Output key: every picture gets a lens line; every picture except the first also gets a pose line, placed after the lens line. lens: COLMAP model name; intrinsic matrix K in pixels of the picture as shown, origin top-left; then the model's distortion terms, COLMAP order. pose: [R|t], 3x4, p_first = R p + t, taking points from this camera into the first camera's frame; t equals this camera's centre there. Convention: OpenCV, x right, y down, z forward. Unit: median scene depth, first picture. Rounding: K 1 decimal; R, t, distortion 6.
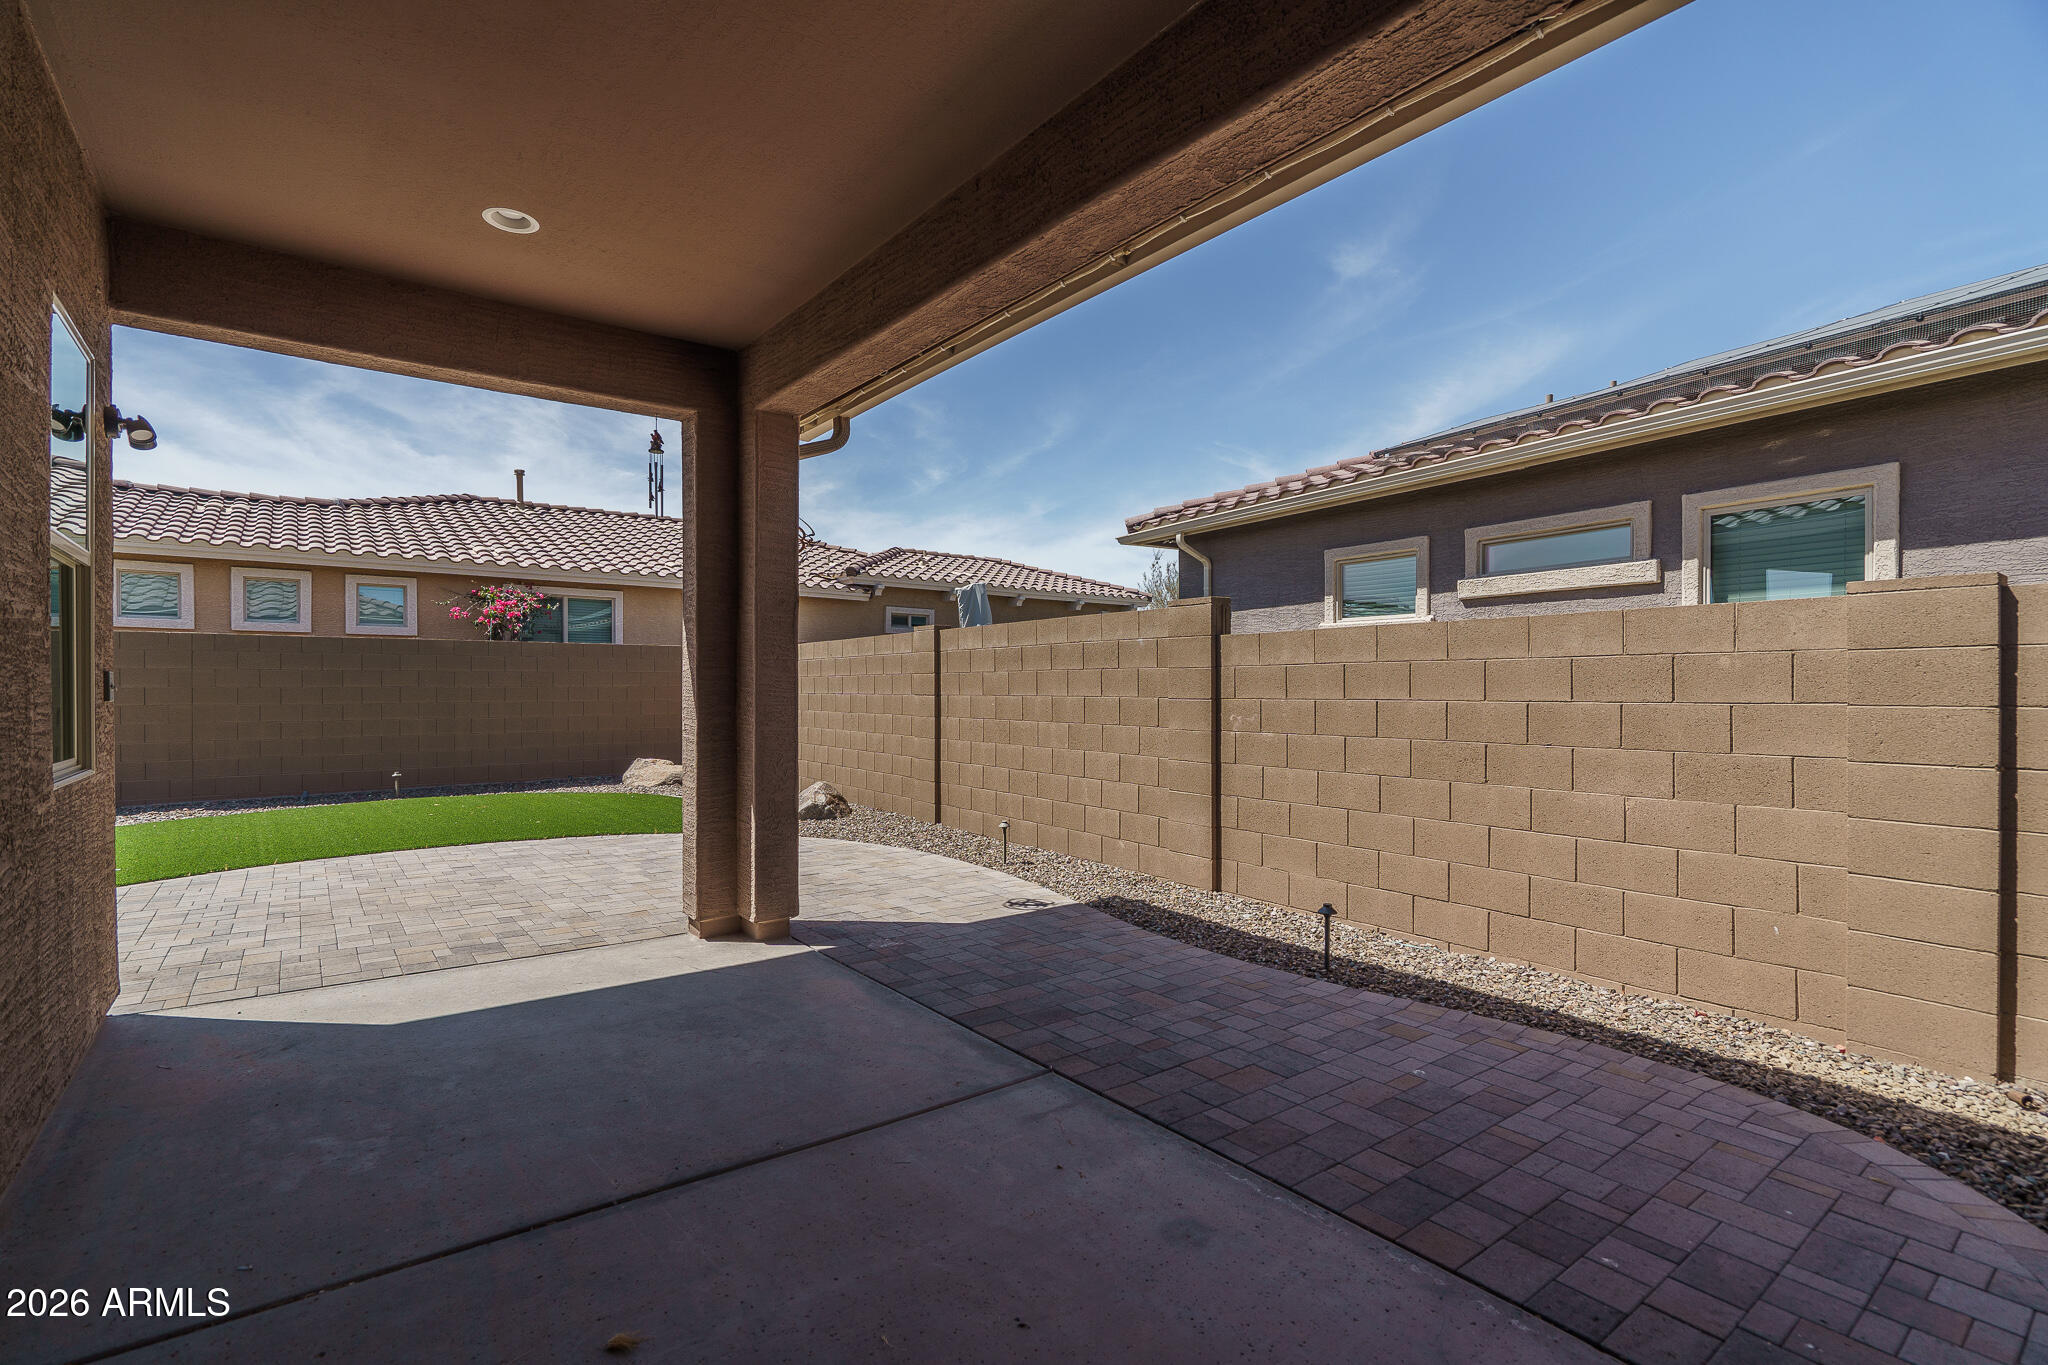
lens RADIAL K [[936.0, 0, 1005.1], [0, 936.0, 701.0], [0, 0, 1]] dist [-0.005379, 0.001939]
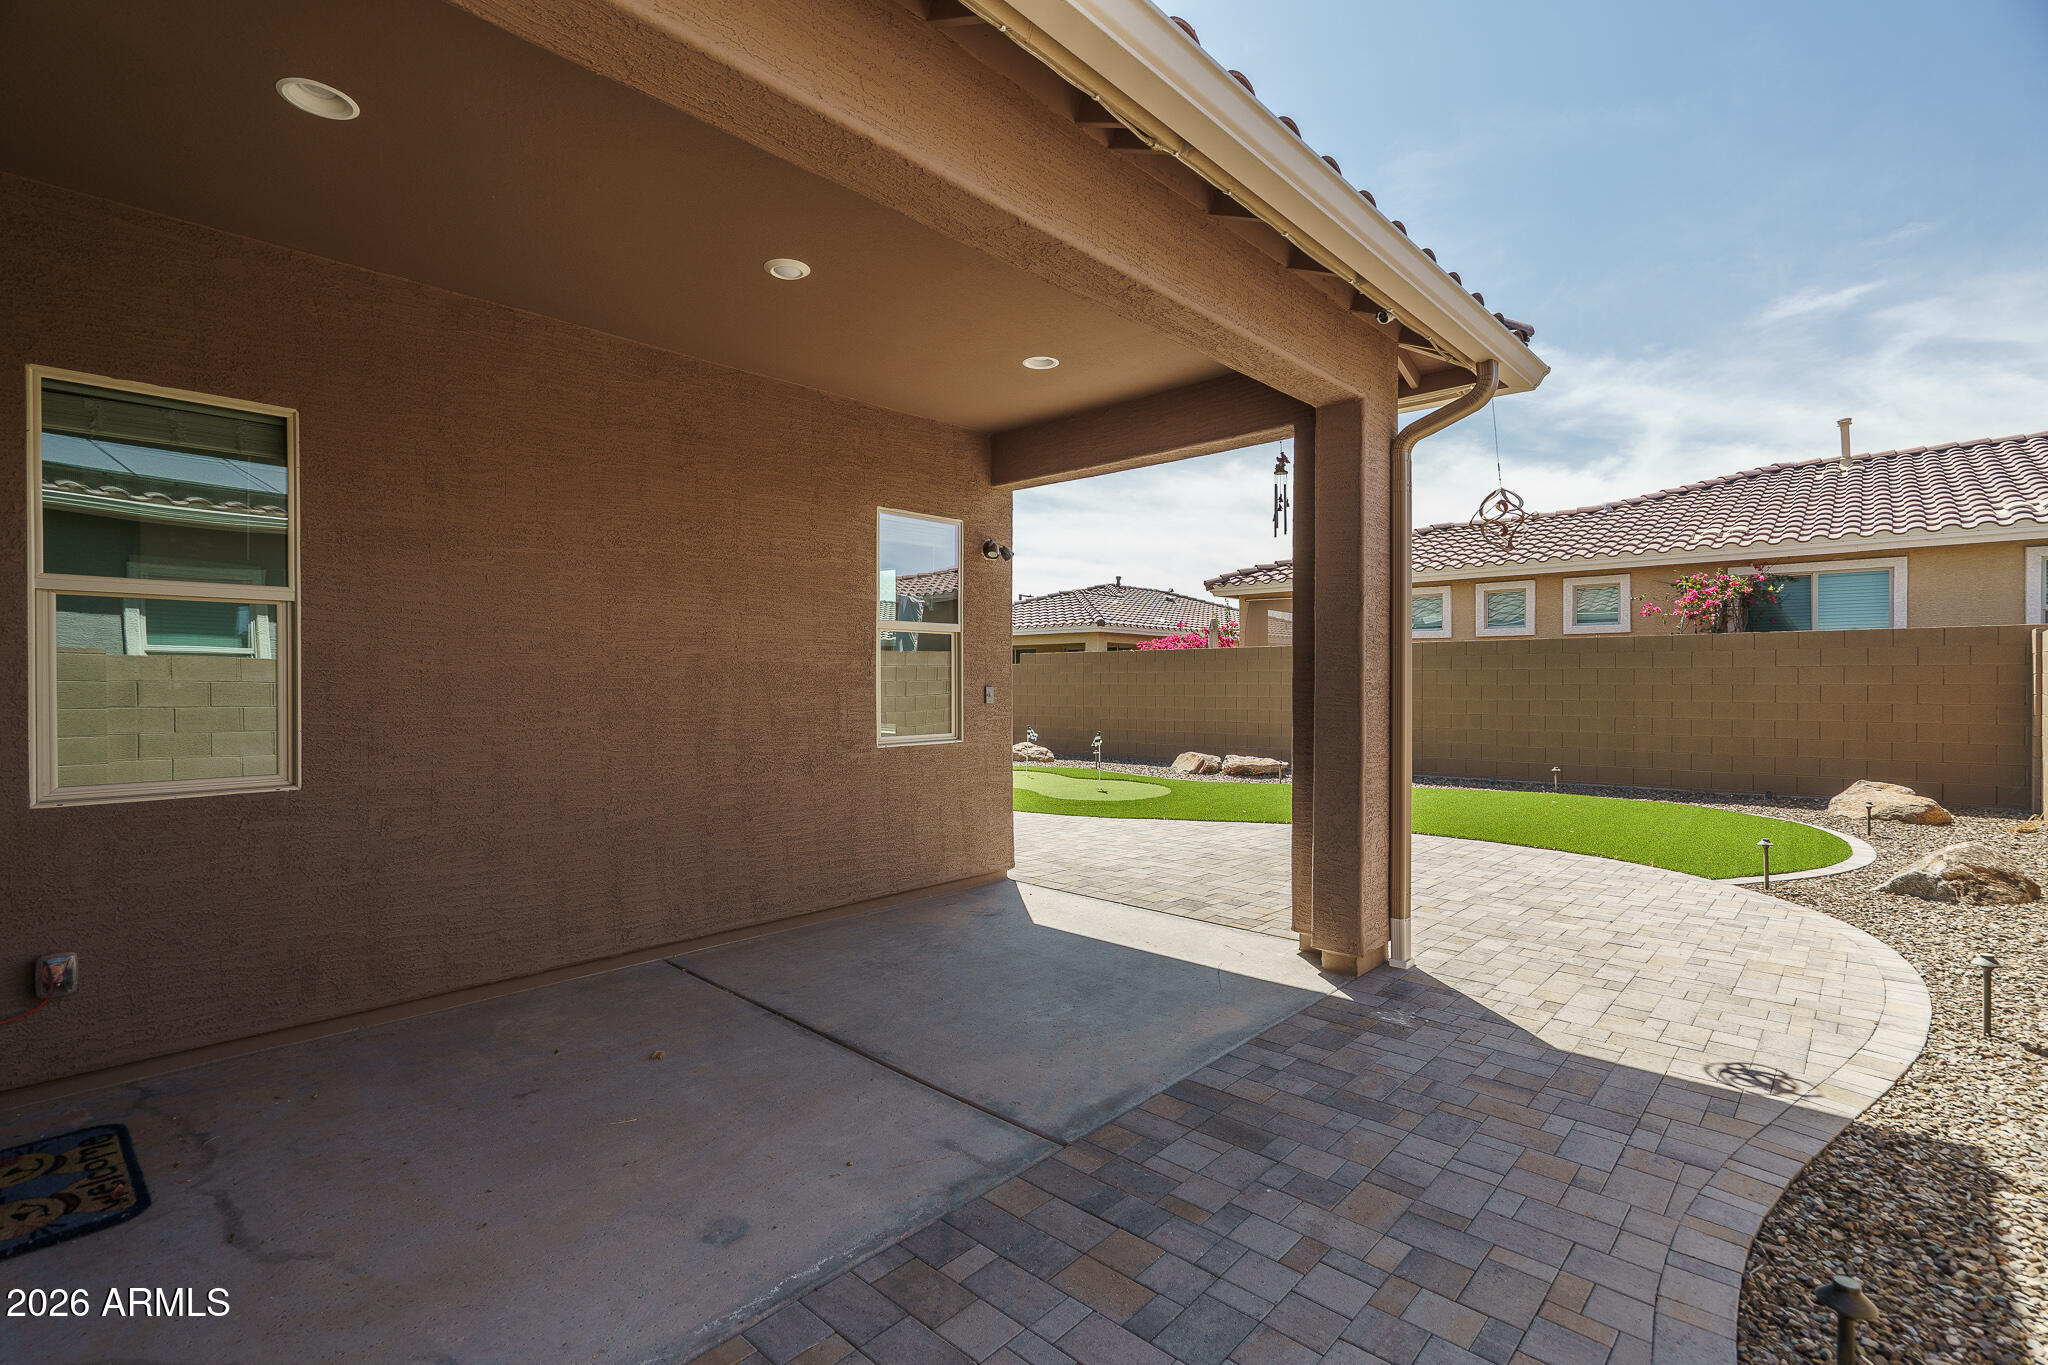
lens RADIAL K [[936.0, 0, 1014.3], [0, 936.0, 674.1], [0, 0, 1]] dist [-0.005379, 0.001939]
pose [[0.173681, -0.007168, -0.984776, 0.621358], [-0.010228, 0.999906, -0.009082, -0.028178], [0.984749, 0.011650, 0.173592, 0.539548]]
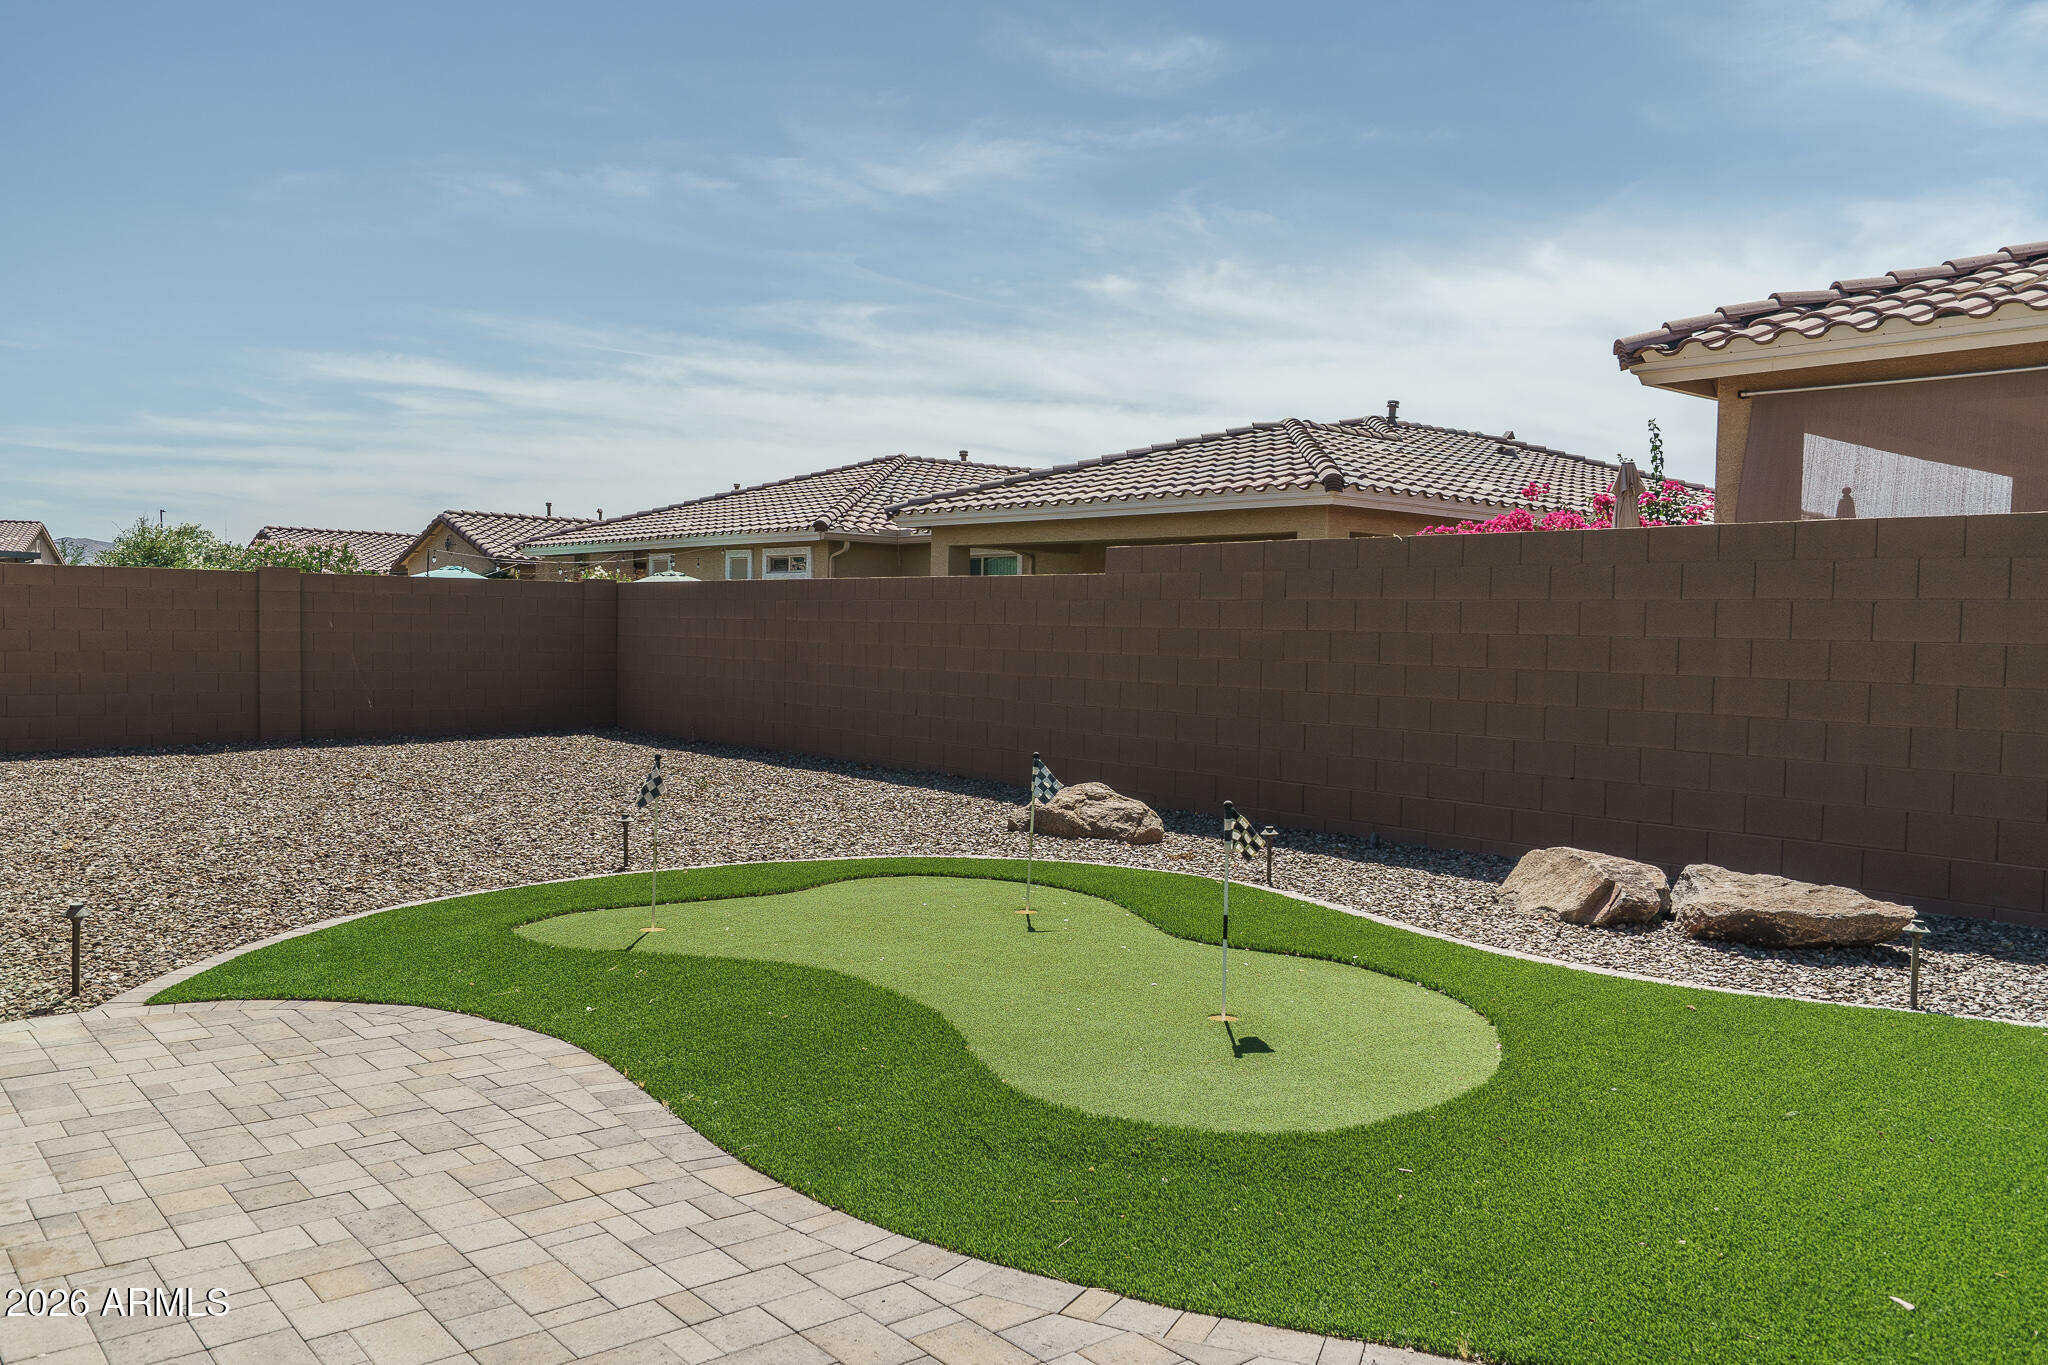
lens RADIAL K [[1609.4, 0, 1030.2], [0, 1609.4, 689.9], [0, 0, 1]] dist [-0.004772, 0.008002]
pose [[0.058021, 0.043821, -0.997353, -0.686403], [-0.034088, 0.998541, 0.041890, -0.021294], [0.997733, 0.031567, 0.059430, 0.988760]]
